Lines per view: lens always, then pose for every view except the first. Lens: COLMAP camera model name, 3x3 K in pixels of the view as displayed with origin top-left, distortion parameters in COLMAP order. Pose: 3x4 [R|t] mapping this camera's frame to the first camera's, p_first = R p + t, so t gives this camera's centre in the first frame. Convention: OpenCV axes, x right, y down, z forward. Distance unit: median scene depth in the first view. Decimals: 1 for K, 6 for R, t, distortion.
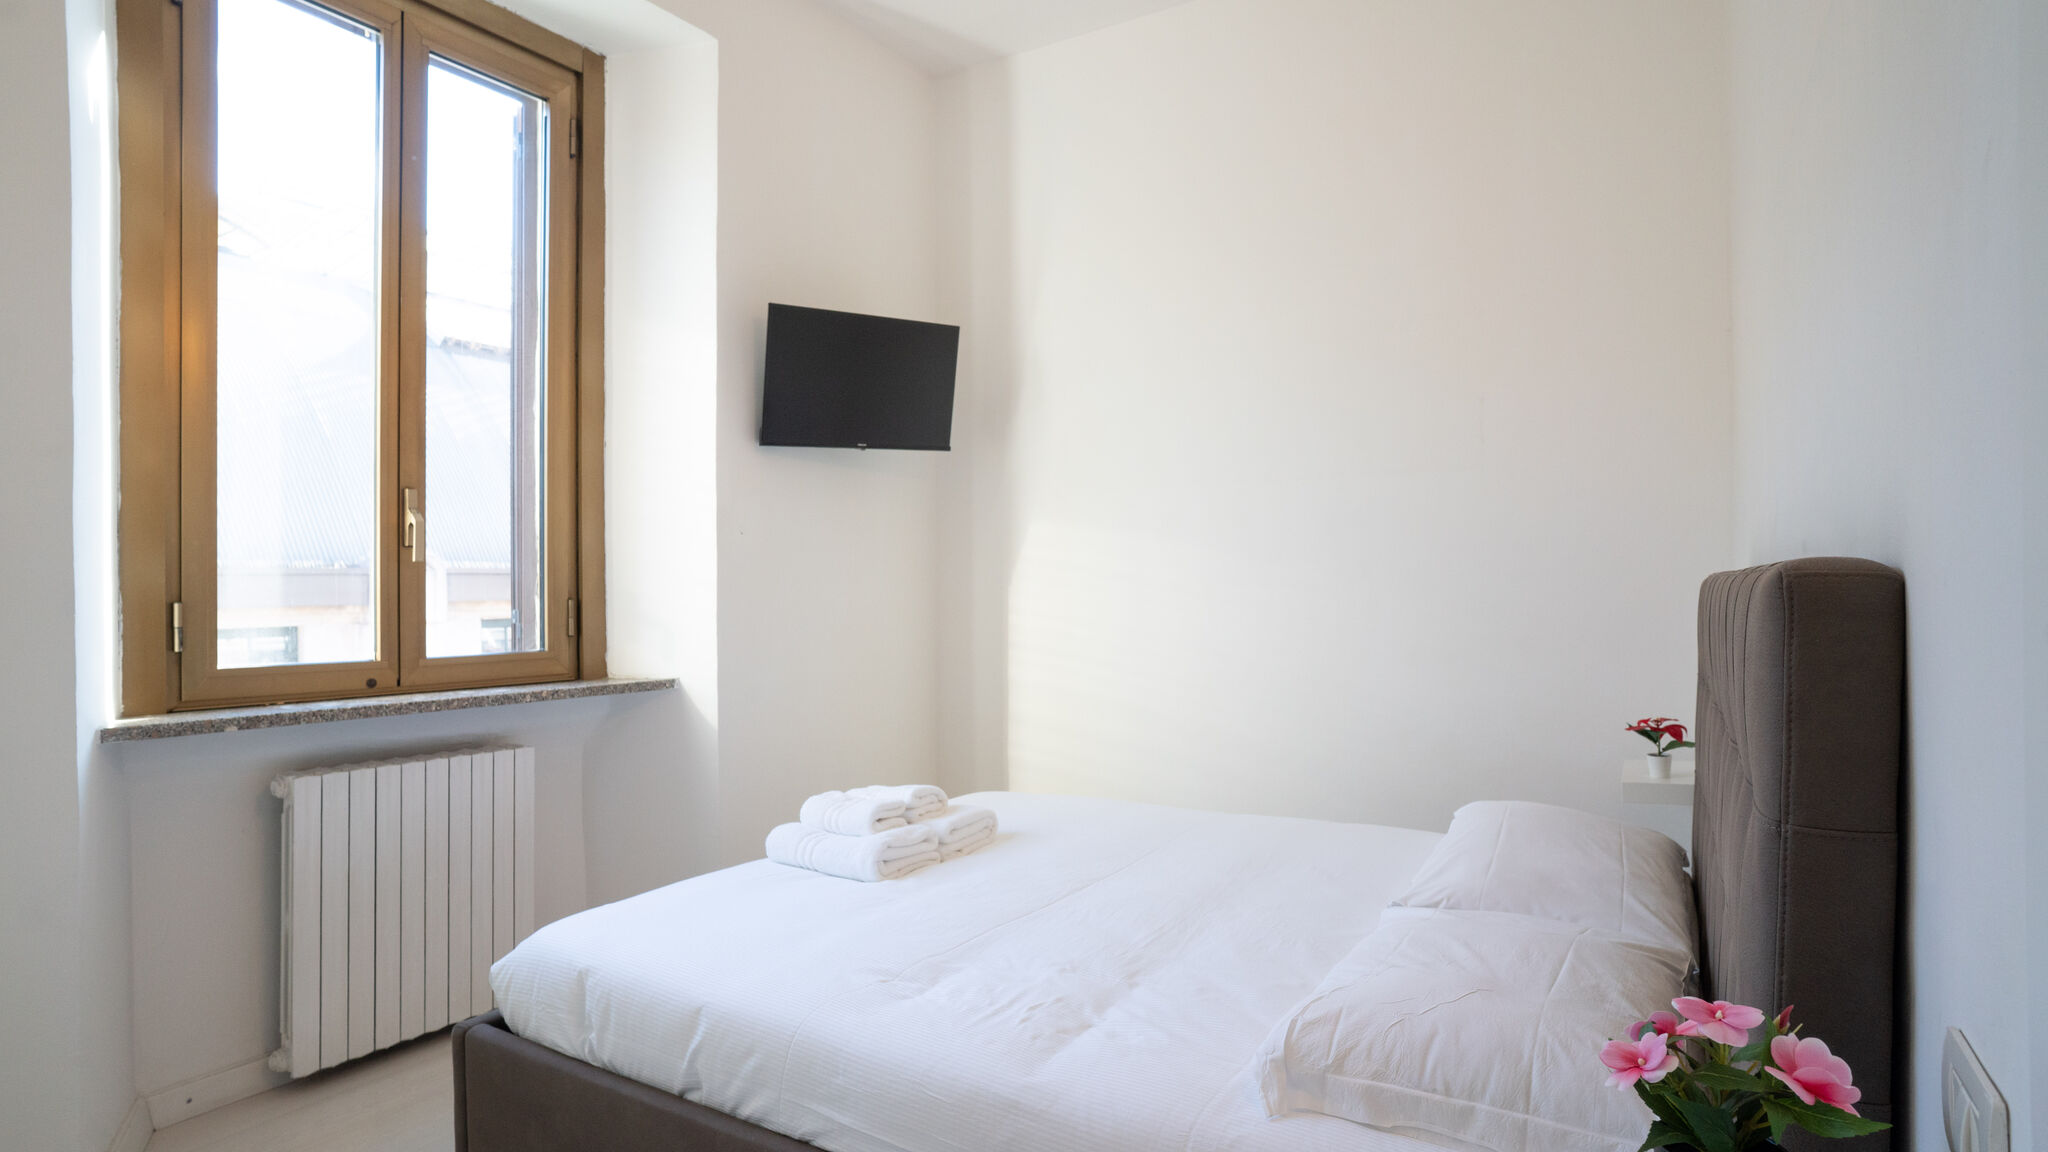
lens RADIAL K [[1097.0, 0, 985.5], [0, 1097.0, 592.0], [0, 0, 1]] dist [-0.035778, 0.005597]
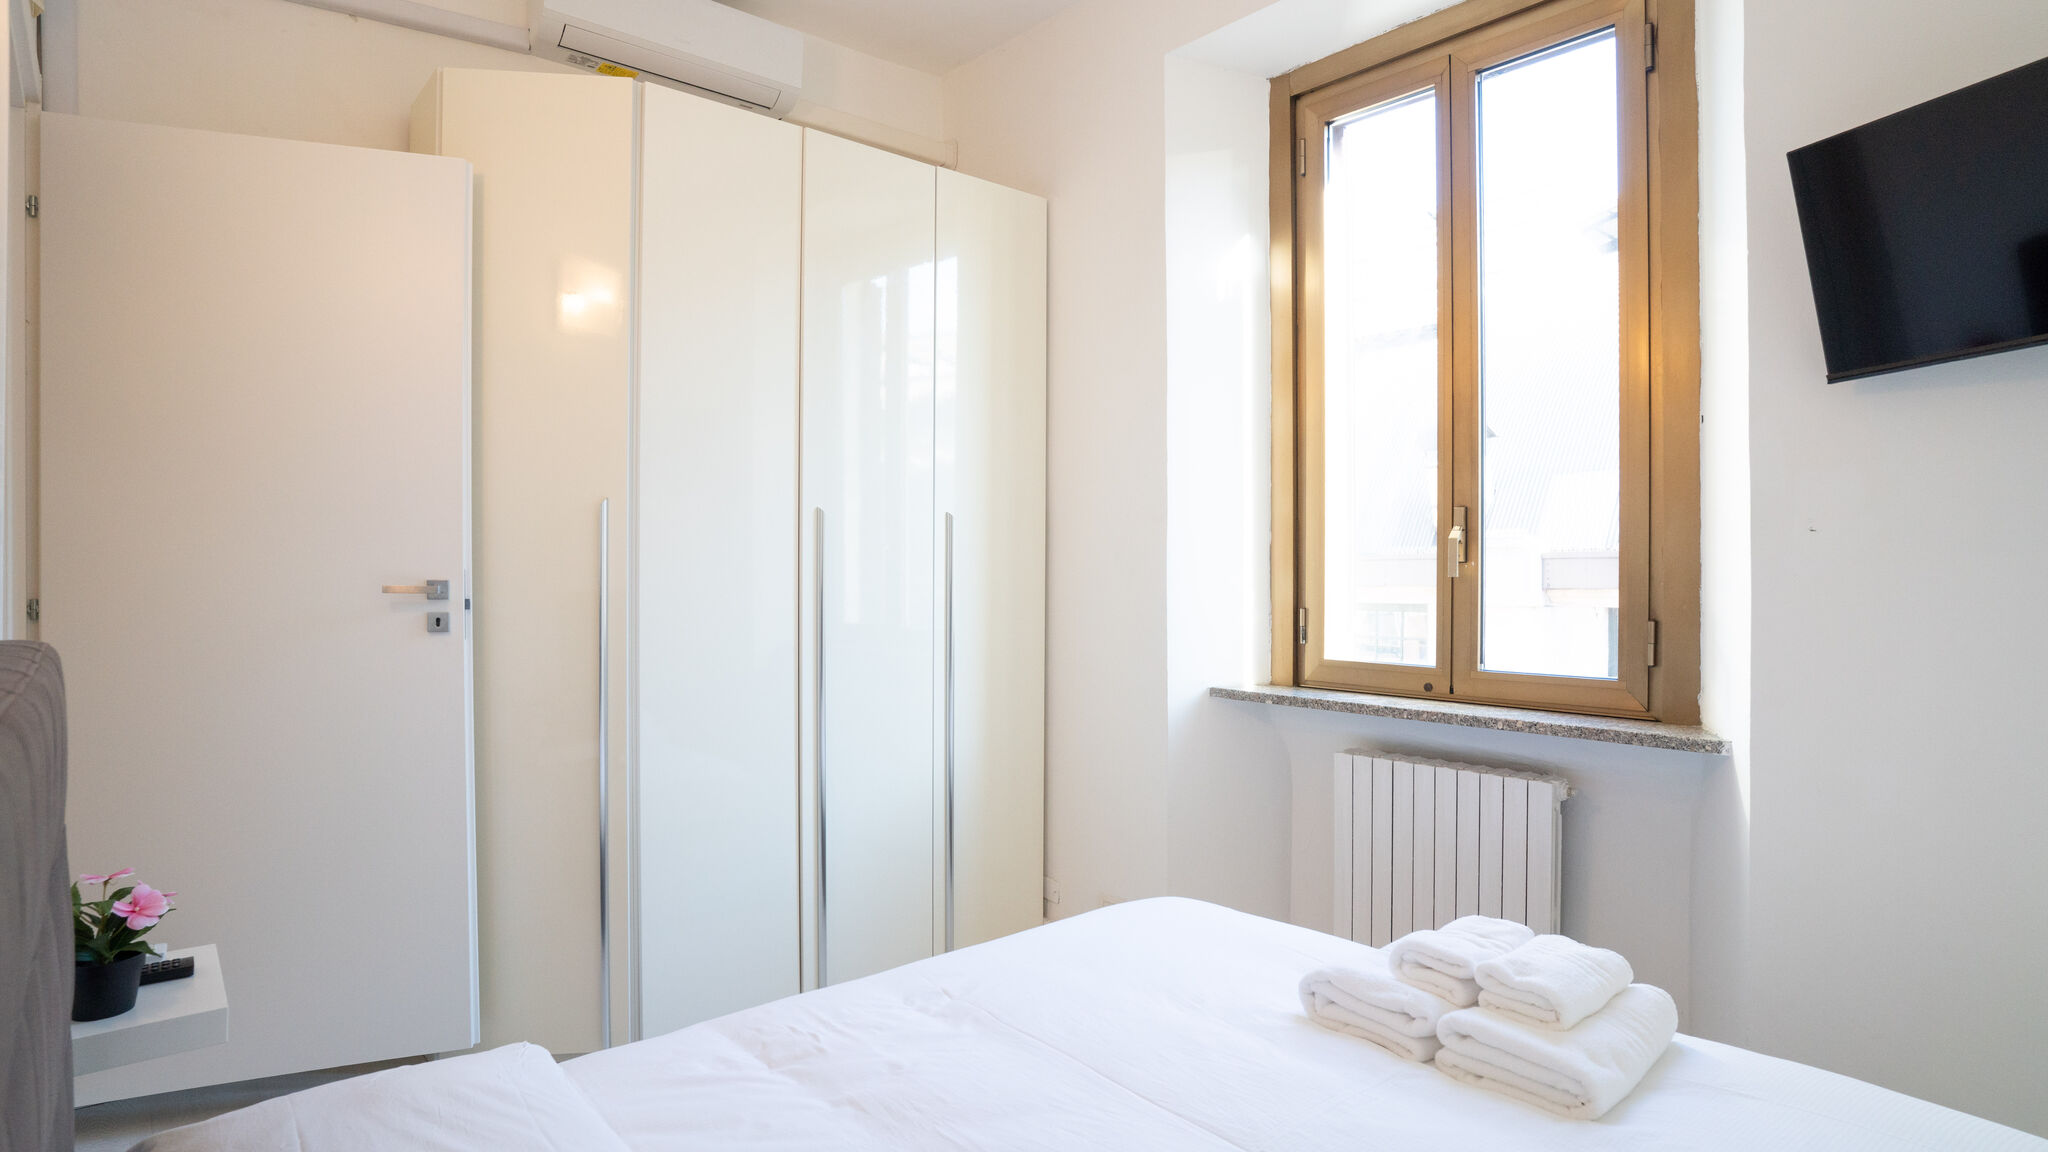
lens RADIAL K [[1088.7, 0, 1013.2], [0, 1088.7, 581.9], [0, 0, 1]] dist [-0.063093, 0.025400]
pose [[-0.272659, 0.018648, -0.961930, 0.582120], [0.001900, 0.999821, 0.018844, -0.043063], [0.962109, 0.003311, -0.272646, 0.875685]]
